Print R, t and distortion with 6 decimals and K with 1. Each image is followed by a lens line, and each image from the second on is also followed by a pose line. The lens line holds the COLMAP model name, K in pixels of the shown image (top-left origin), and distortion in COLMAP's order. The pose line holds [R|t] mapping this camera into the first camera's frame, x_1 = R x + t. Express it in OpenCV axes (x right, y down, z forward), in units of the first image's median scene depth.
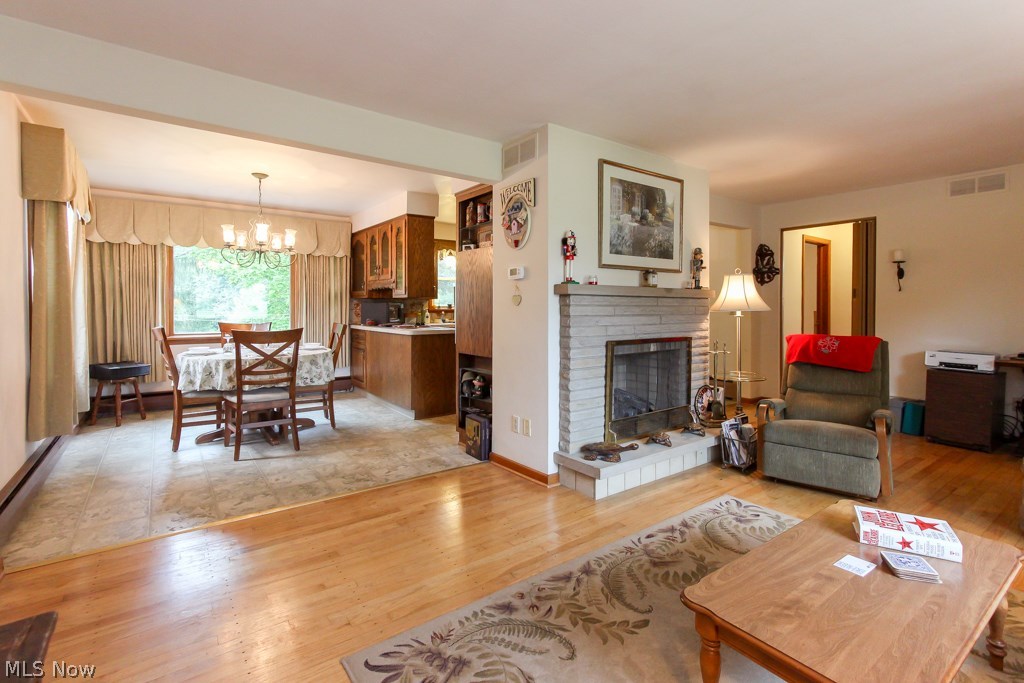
lens RADIAL K [[462.4, 0, 513.4], [0, 462.4, 314.8], [0, 0, 1]] dist [0.001766, 0.000503]
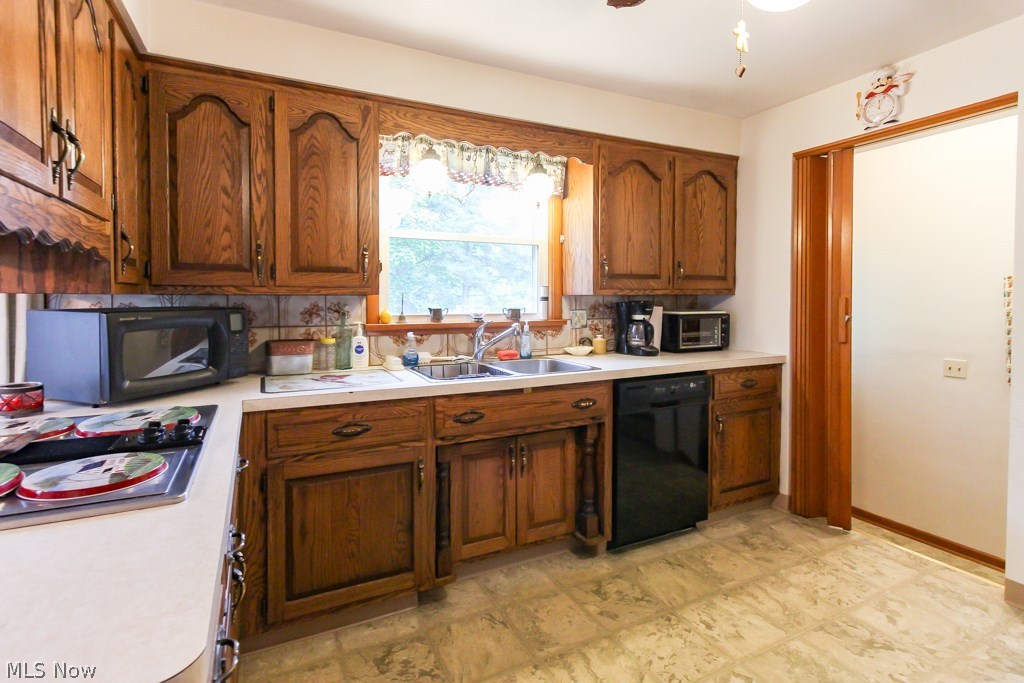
lens RADIAL K [[462.8, 0, 510.9], [0, 462.8, 309.7], [0, 0, 1]] dist [0.001785, 0.001002]
pose [[0.974484, 0.005303, -0.224393, -0.014185], [-0.003097, 0.999943, 0.010185, -0.039225], [0.224434, -0.009230, 0.974446, 1.035197]]
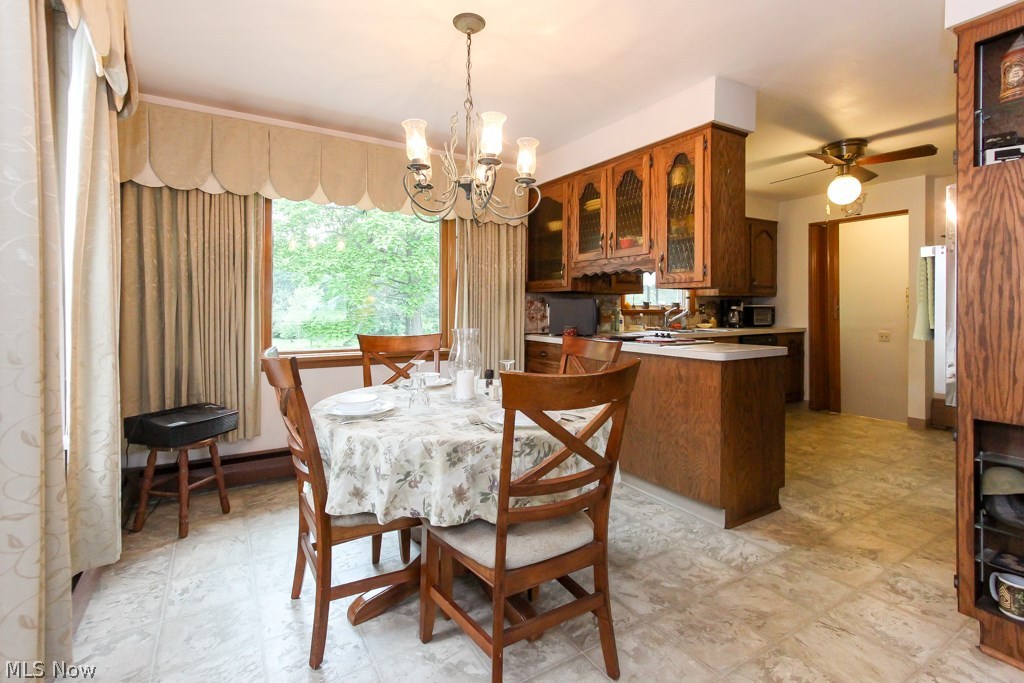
lens RADIAL K [[482.7, 0, 514.0], [0, 482.7, 310.9], [0, 0, 1]] dist [-0.000897, -0.000104]
pose [[0.994953, 0.000648, -0.100339, -0.391392], [-0.001612, 0.999953, -0.009533, -0.005560], [0.100328, 0.009646, 0.994908, 0.451414]]
